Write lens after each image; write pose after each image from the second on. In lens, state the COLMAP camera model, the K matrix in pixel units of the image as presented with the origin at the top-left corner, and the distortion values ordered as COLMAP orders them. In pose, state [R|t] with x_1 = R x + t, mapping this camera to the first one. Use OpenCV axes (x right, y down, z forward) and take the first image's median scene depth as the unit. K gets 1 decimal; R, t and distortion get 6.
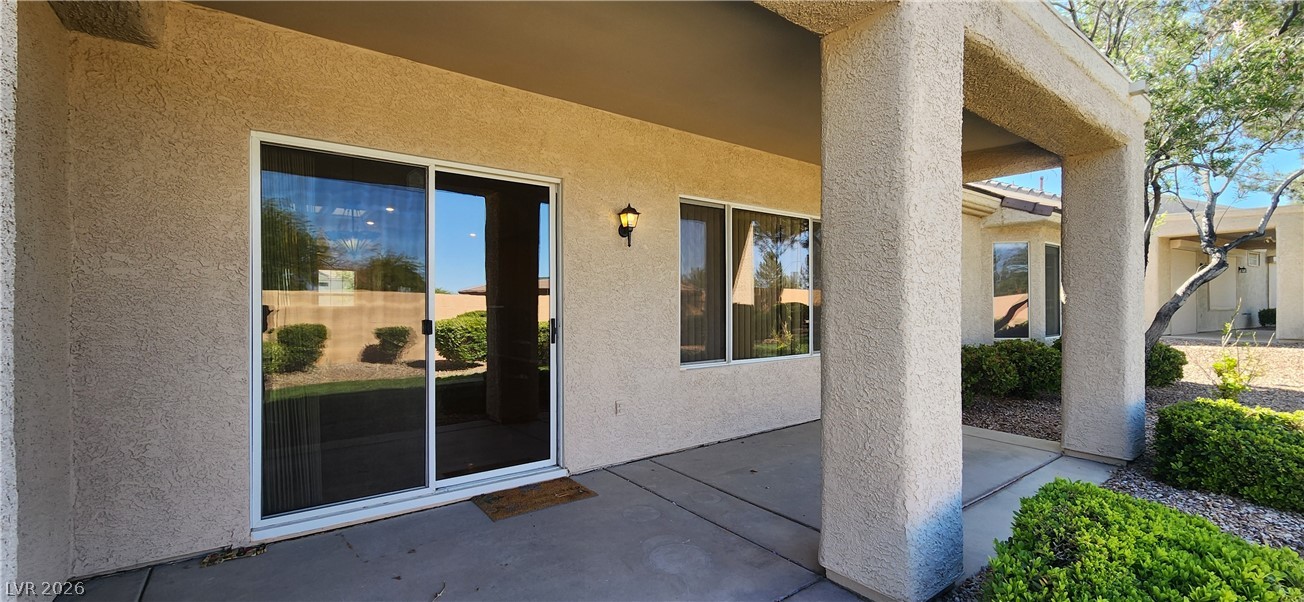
lens RADIAL K [[532.3, 0, 660.9], [0, 532.3, 304.1], [0, 0, 1]] dist [0.002411, -0.000302]
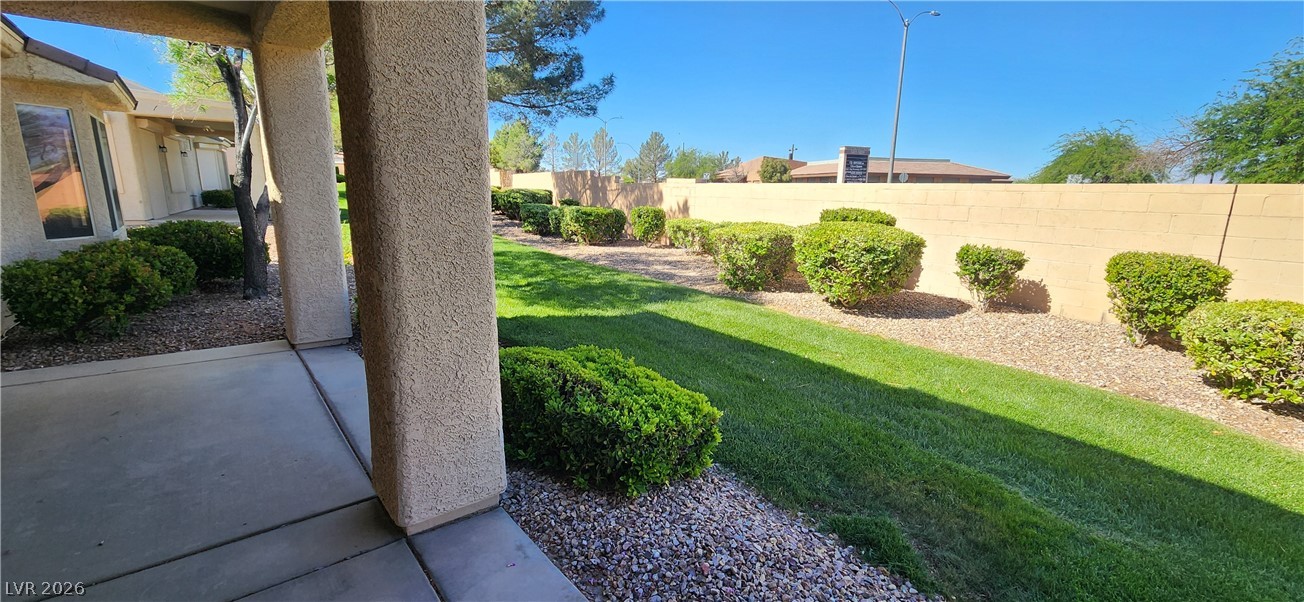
lens RADIAL K [[532.3, 0, 660.8], [0, 532.3, 302.9], [0, 0, 1]] dist [0.002411, -0.000302]
pose [[-0.048456, -0.204725, 0.977619, -0.294349], [-0.020549, 0.978766, 0.203946, -0.035947], [-0.998614, -0.010207, -0.051634, 0.364598]]
